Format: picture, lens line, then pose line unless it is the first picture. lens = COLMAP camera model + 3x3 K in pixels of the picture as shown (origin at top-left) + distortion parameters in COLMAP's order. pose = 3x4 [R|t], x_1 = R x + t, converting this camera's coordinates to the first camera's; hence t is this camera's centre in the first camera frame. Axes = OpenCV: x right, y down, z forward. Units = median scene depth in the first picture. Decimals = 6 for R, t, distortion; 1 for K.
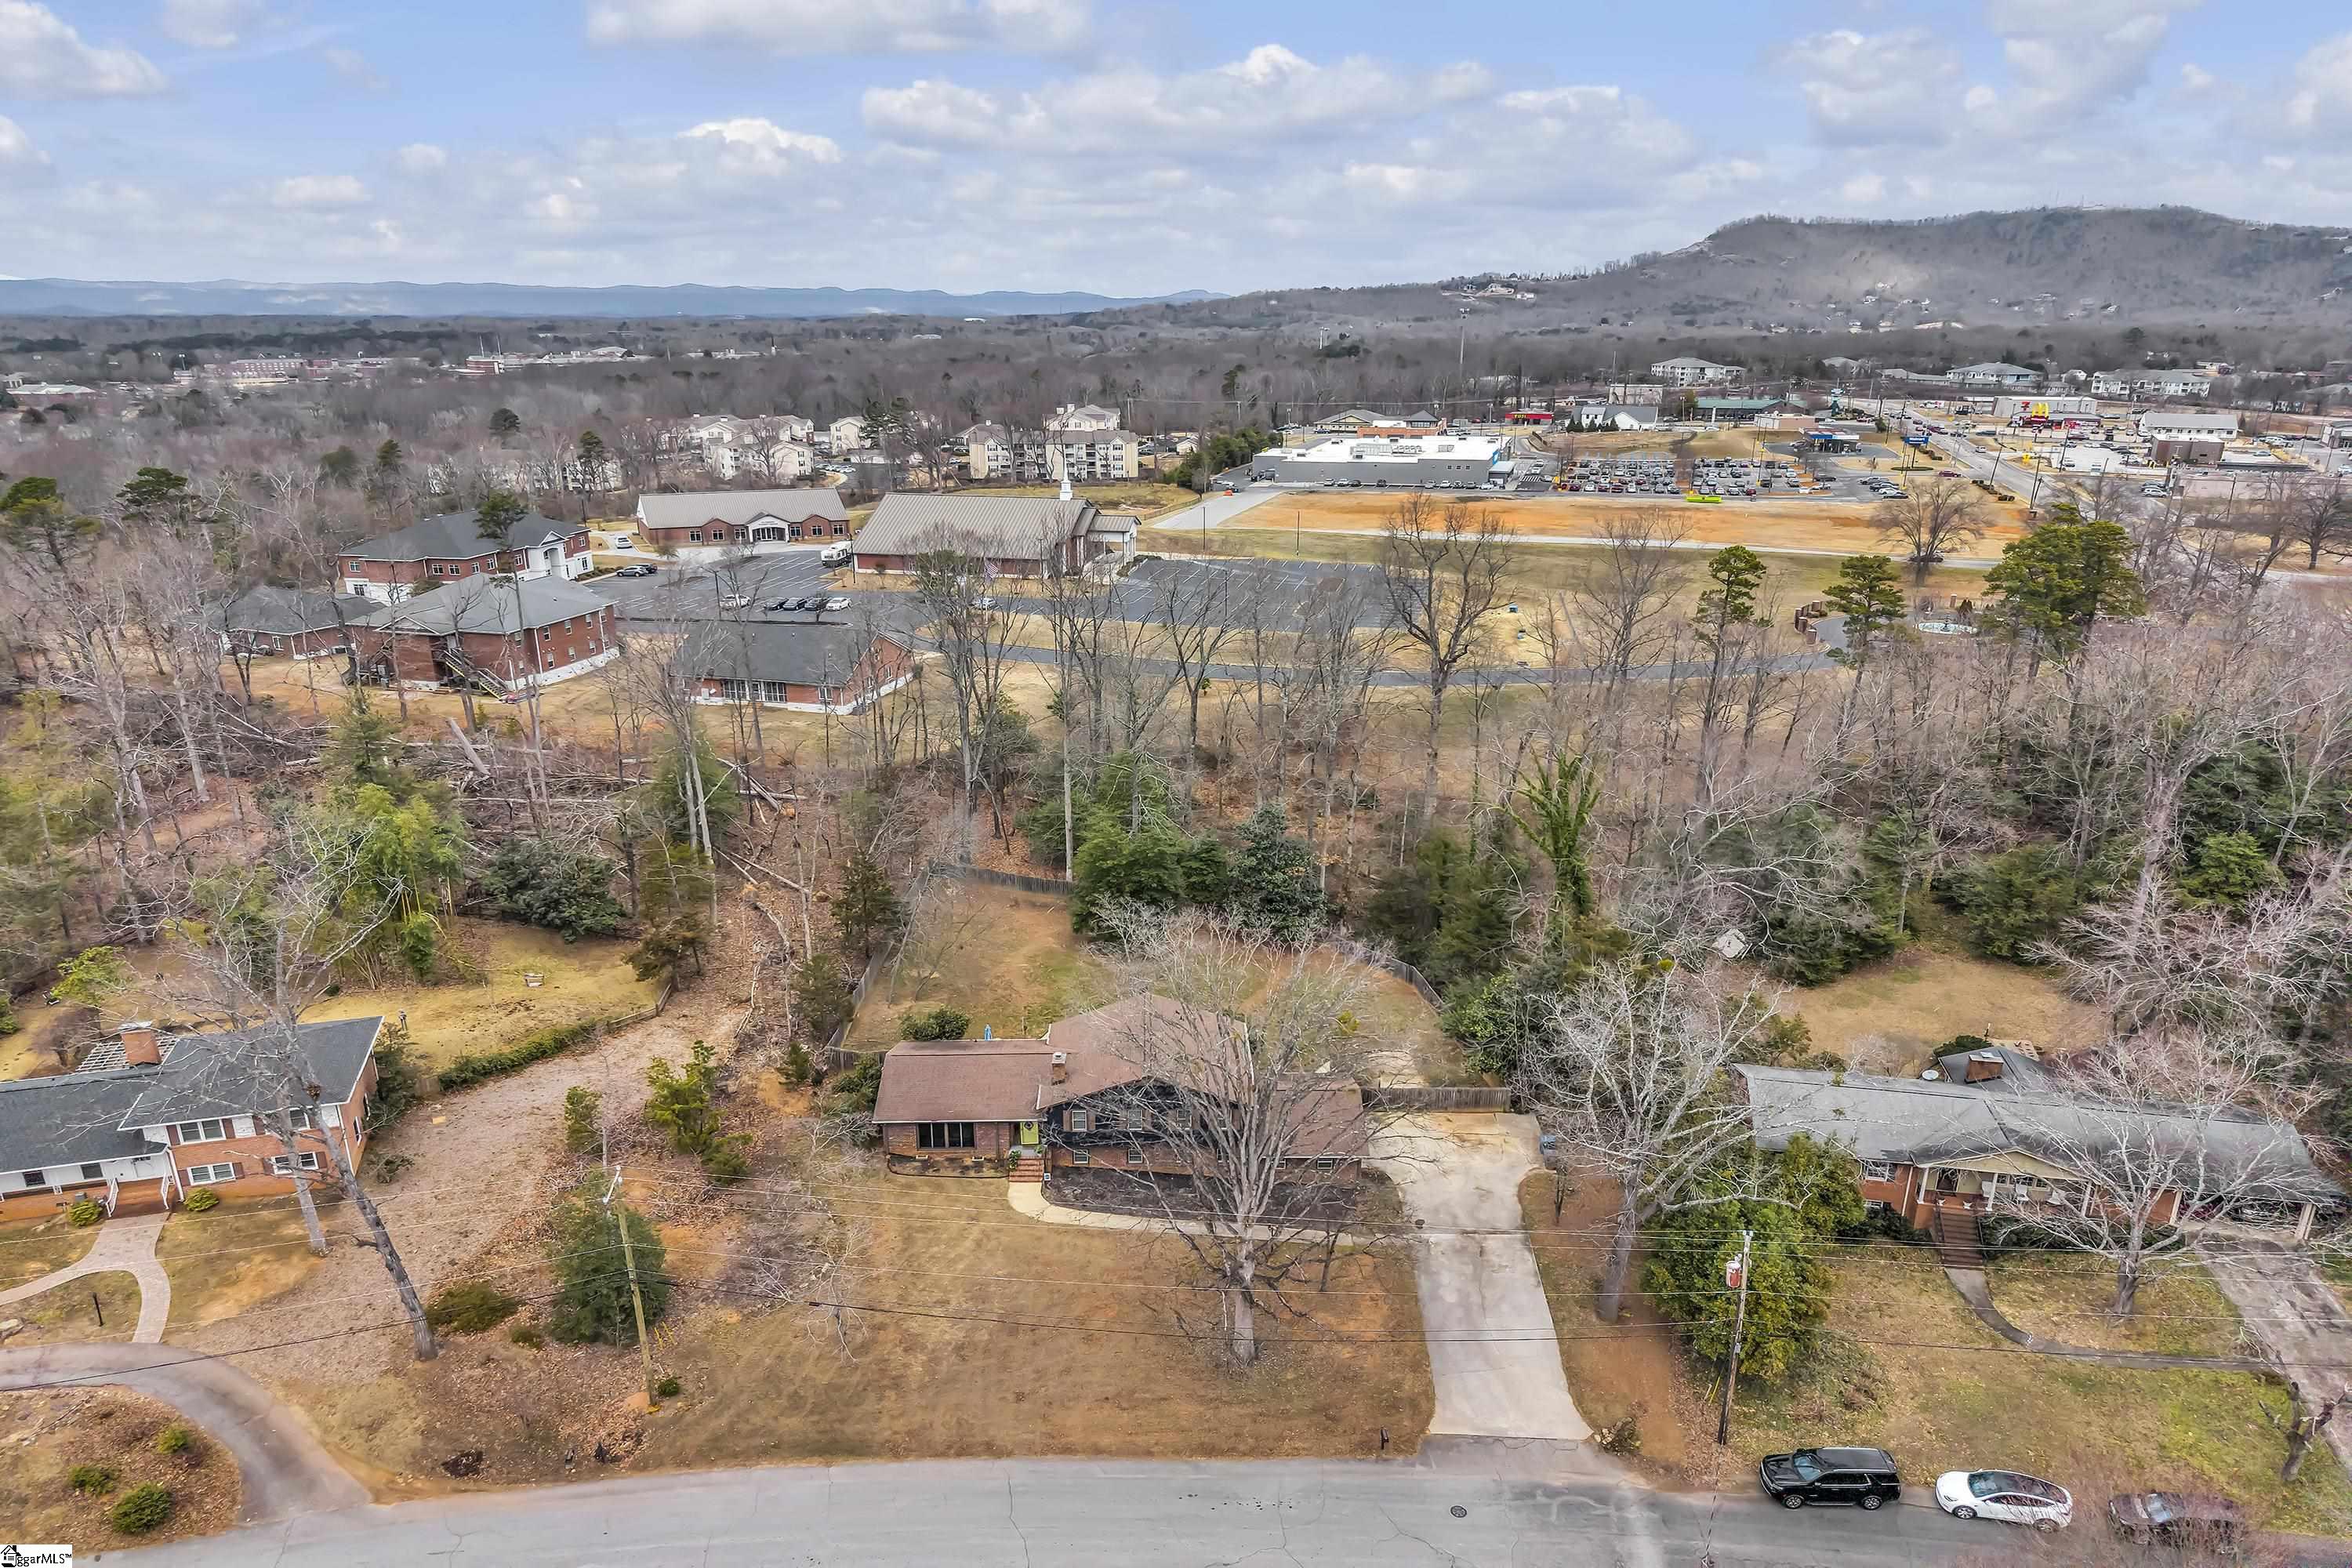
lens RADIAL K [[1570.7, 0, 1176.0], [0, 1570.7, 784.0], [0, 0, 1]] dist [0.005555, -0.001378]
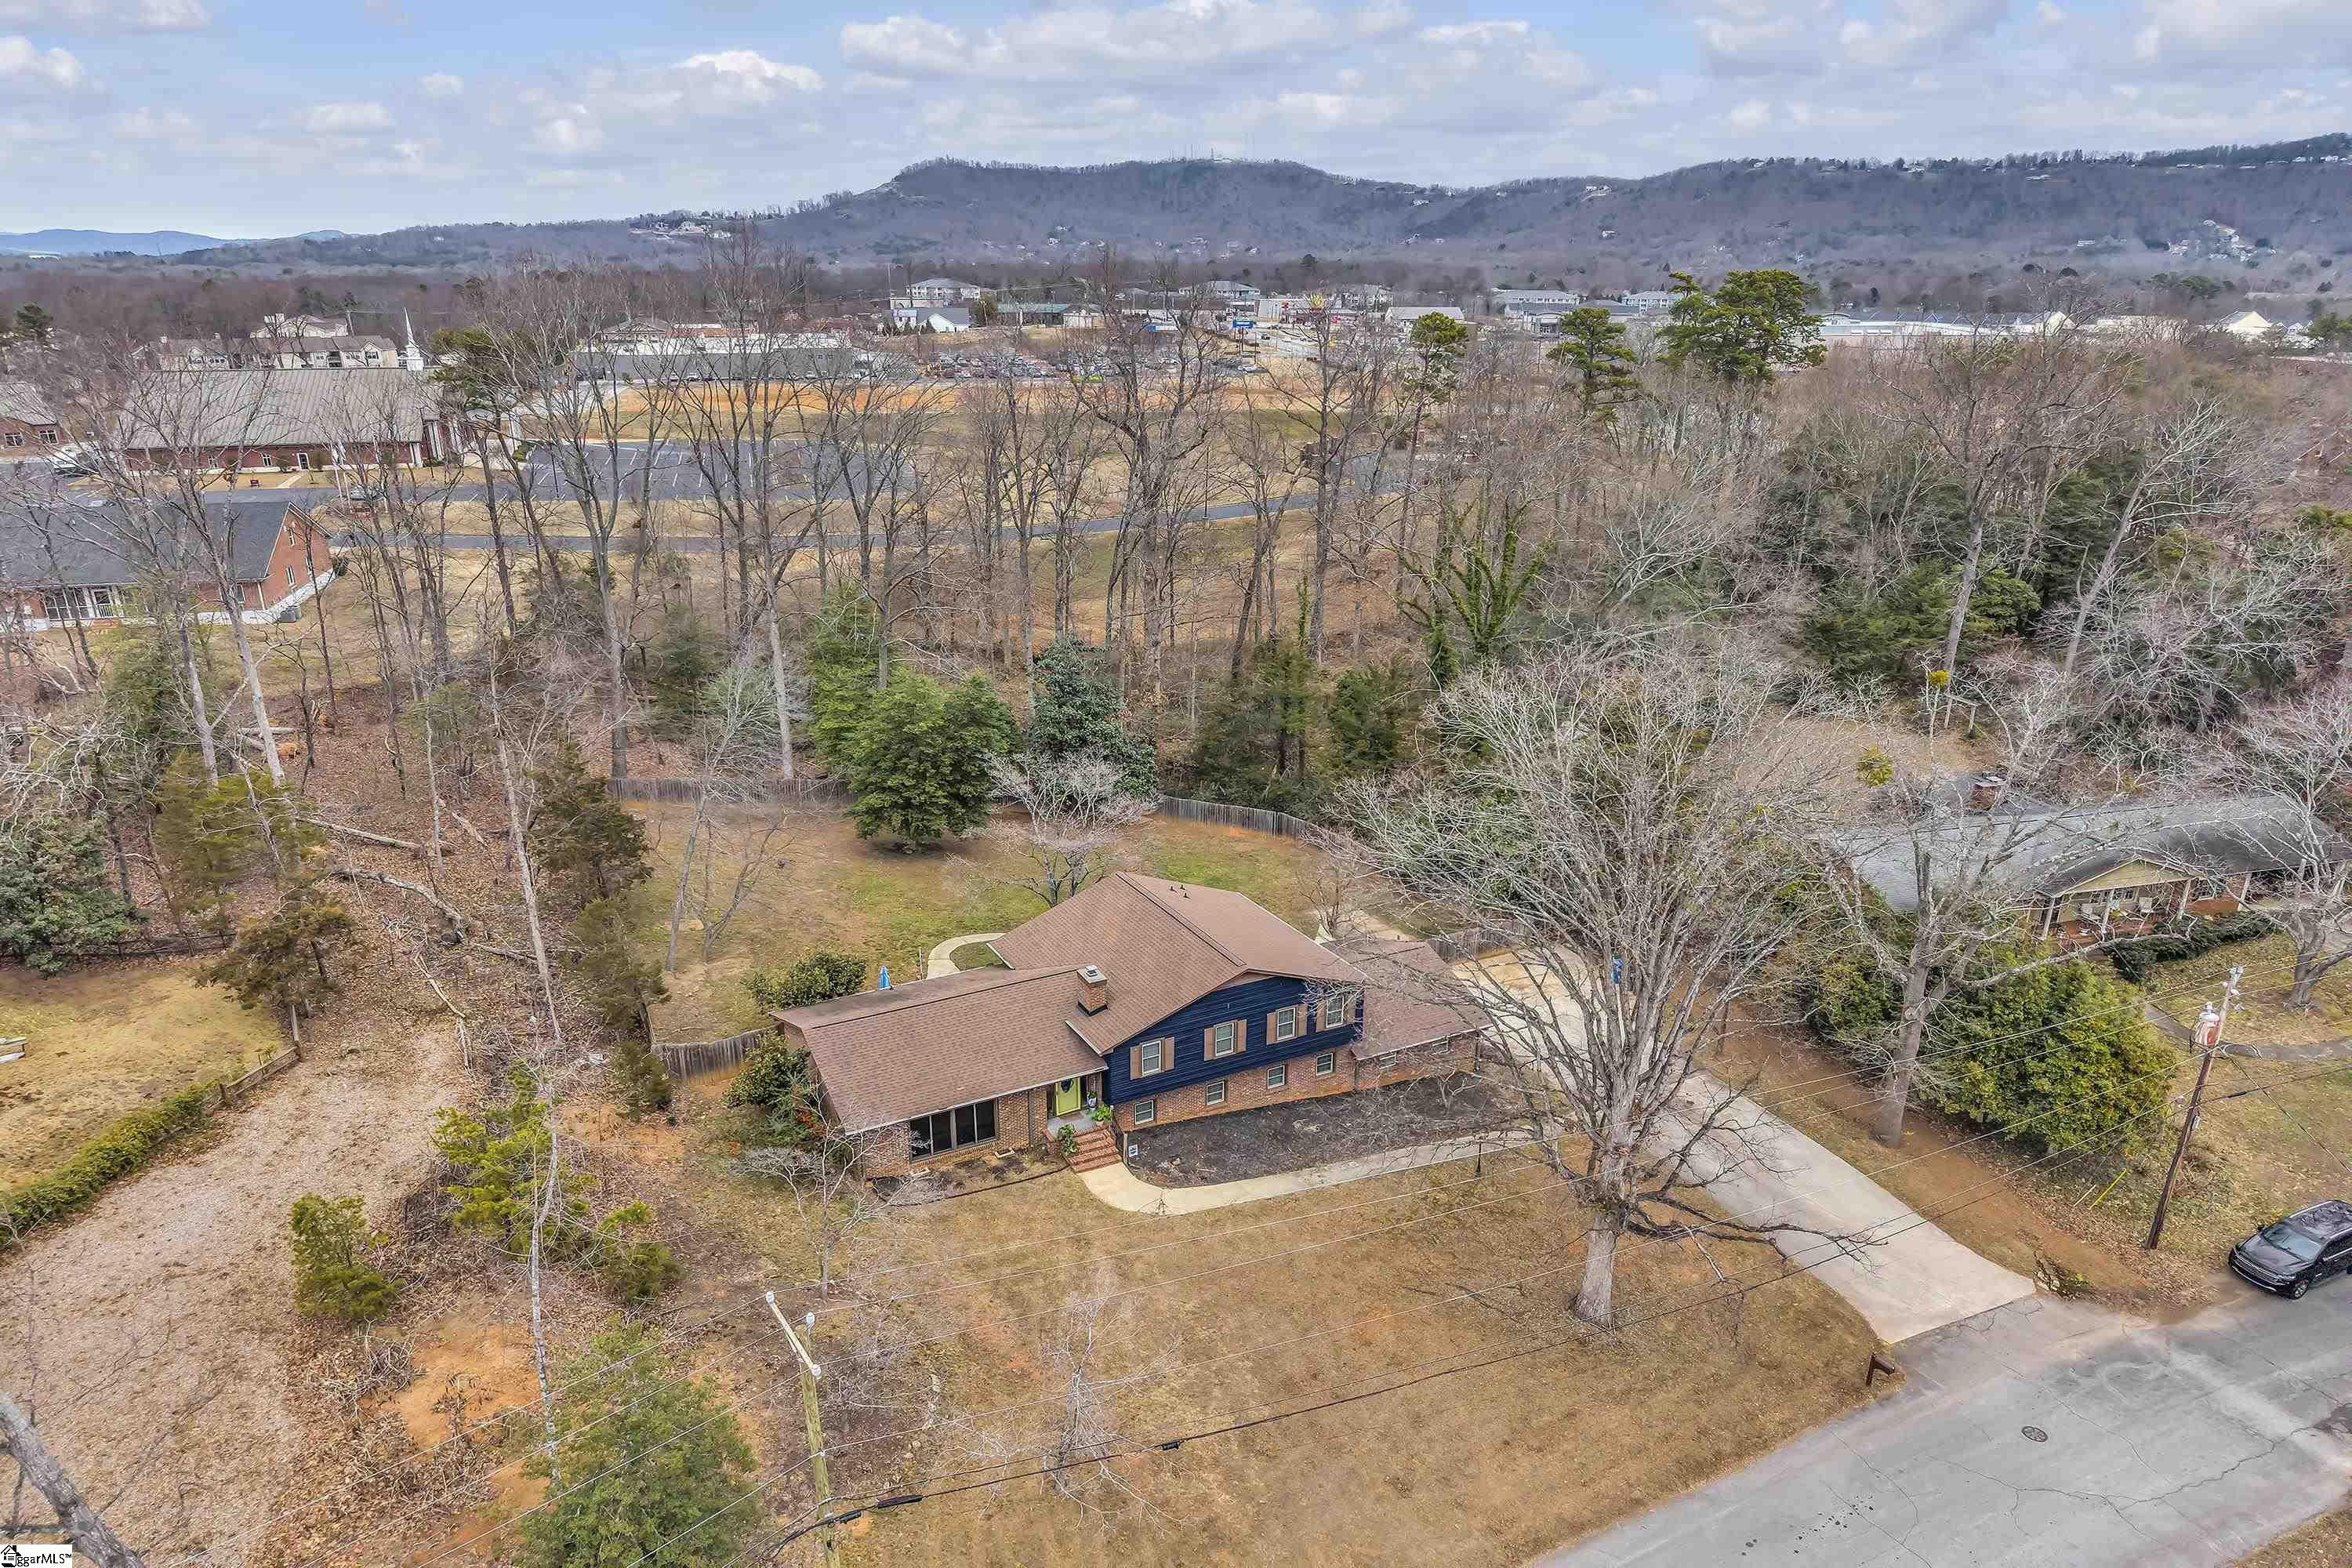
lens RADIAL K [[1567.9, 0, 1174.2], [0, 1567.9, 855.1], [0, 0, 1]] dist [0.000461, 0.000852]
pose [[0.891095, -0.158892, 0.425092, -0.316902], [0.126420, 0.986537, 0.103743, 0.063465], [-0.435853, -0.038705, 0.899185, 0.409085]]
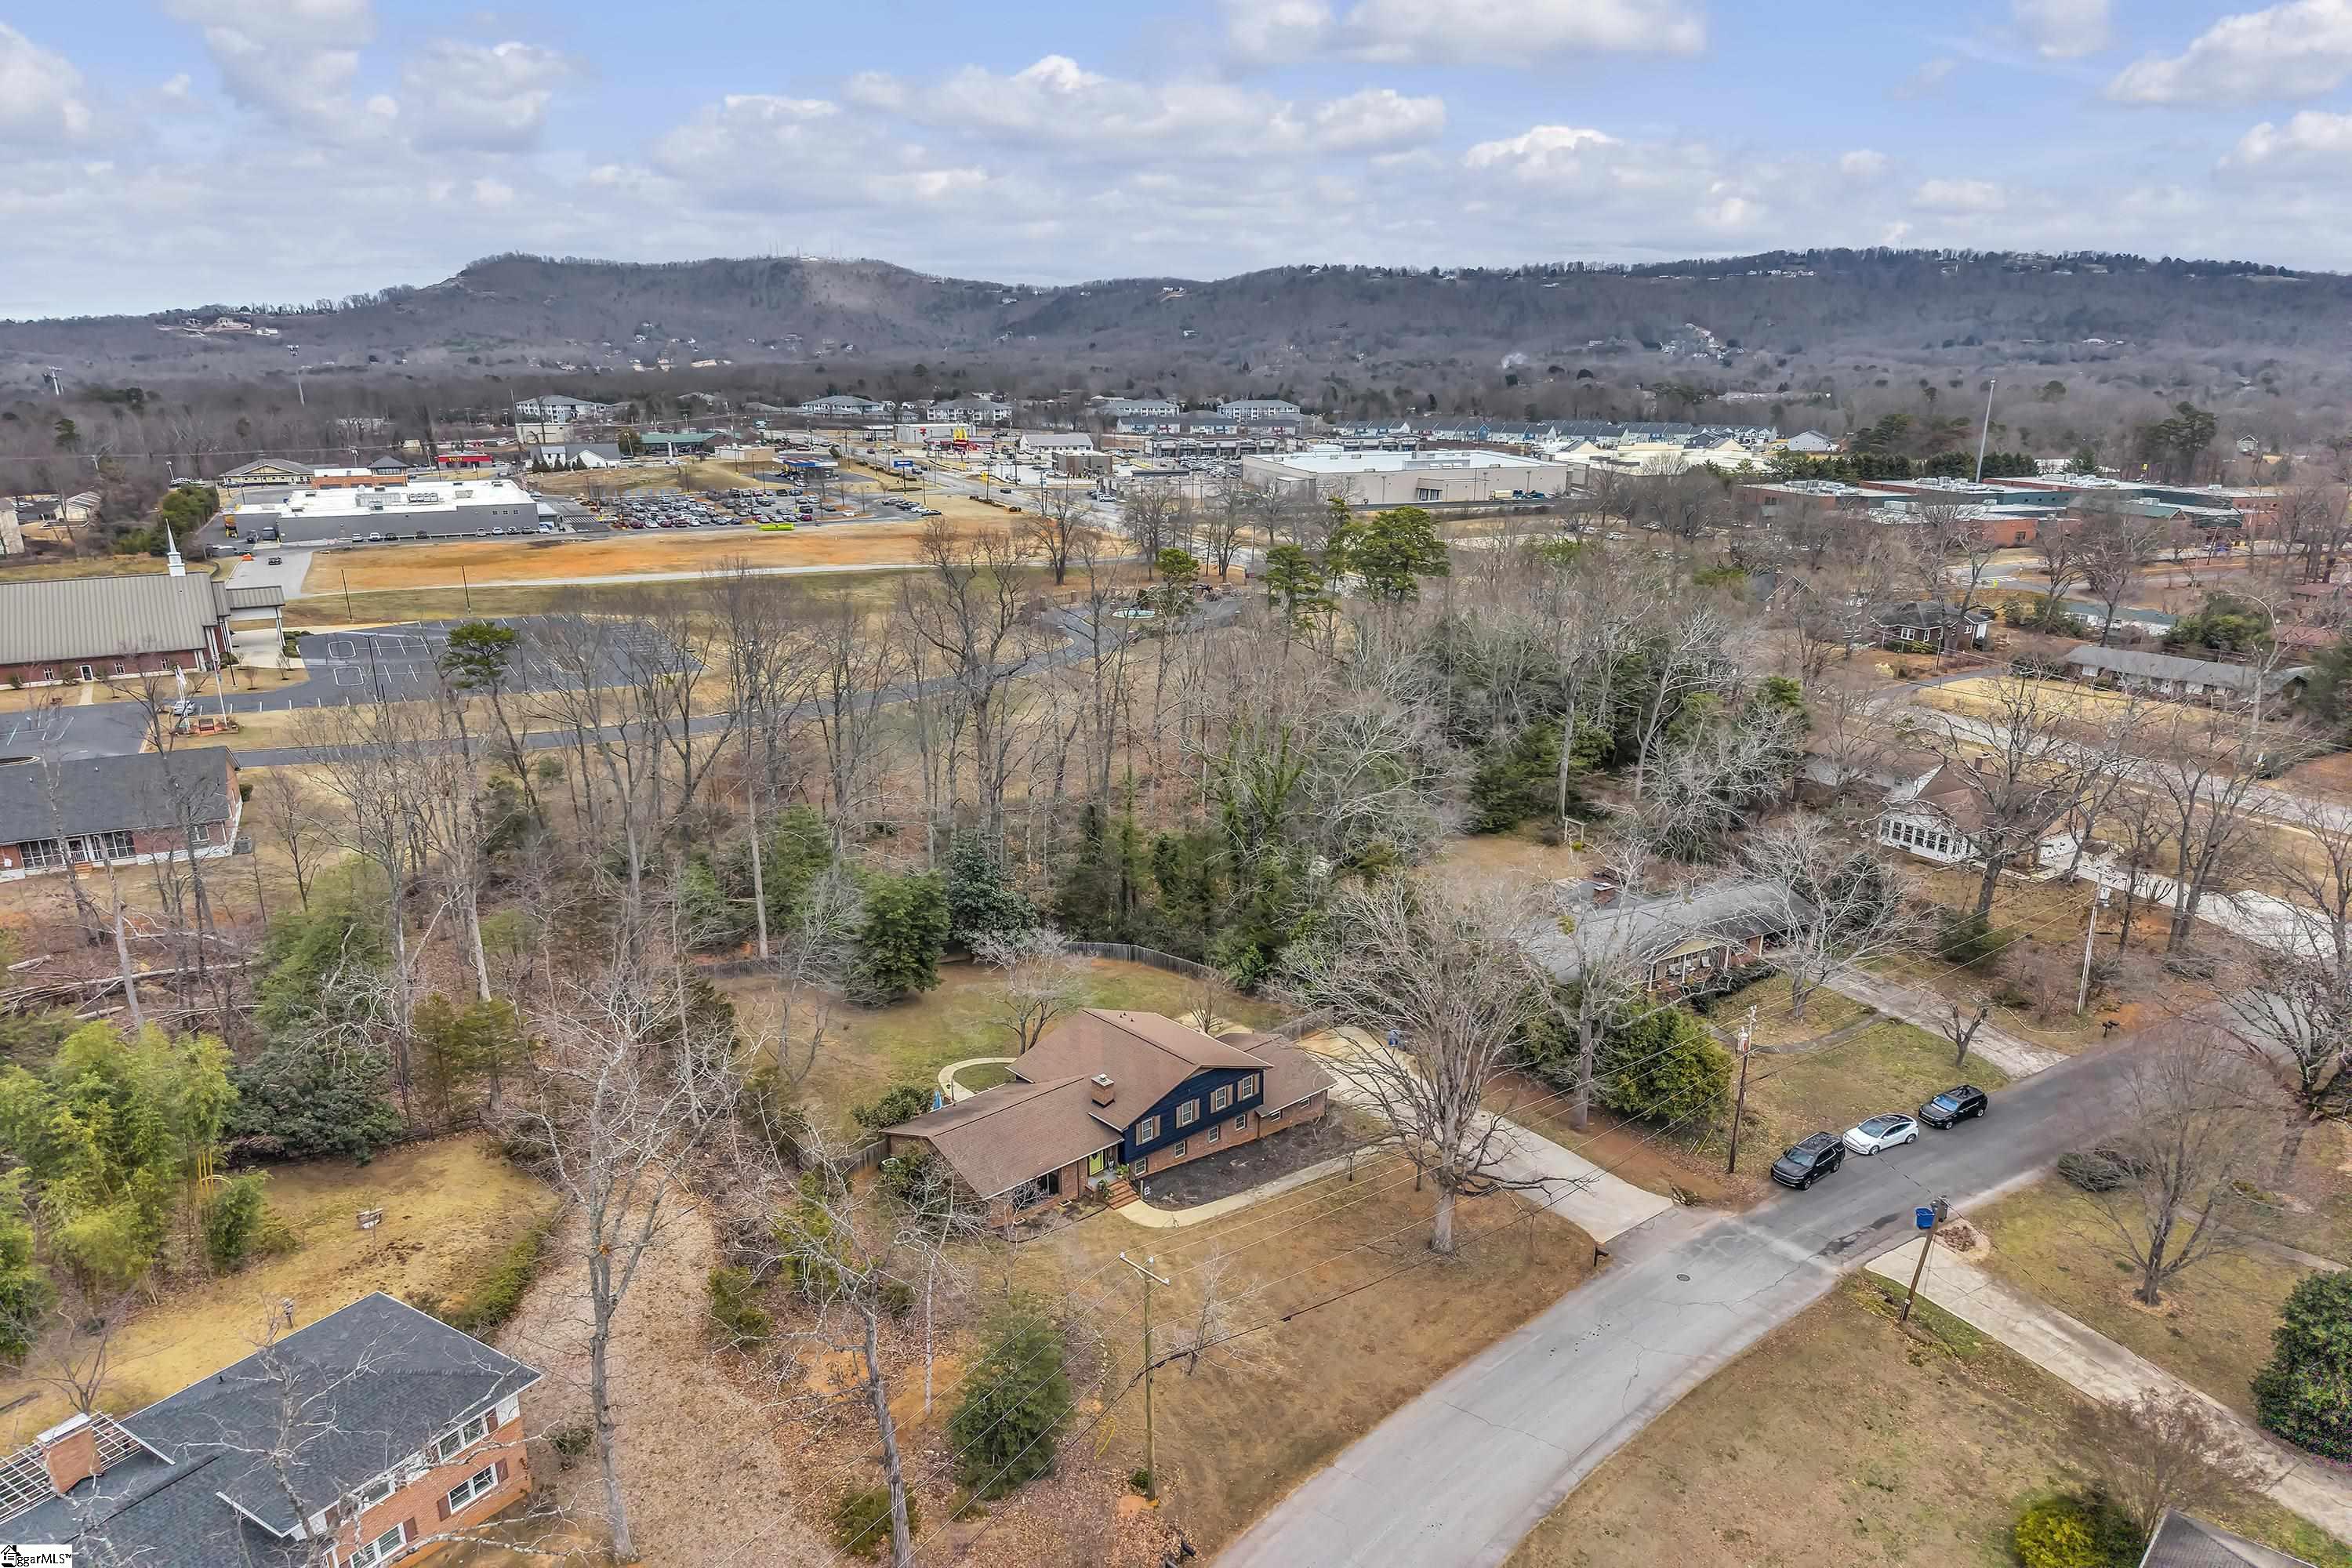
lens RADIAL K [[1570.7, 0, 1176.0], [0, 1570.7, 784.0], [0, 0, 1]] dist [0.005555, -0.001378]
pose [[0.754301, -0.172804, 0.633379, -0.654619], [0.186808, 0.981353, 0.045268, -0.049927], [-0.629391, 0.084175, 0.772516, 0.178073]]
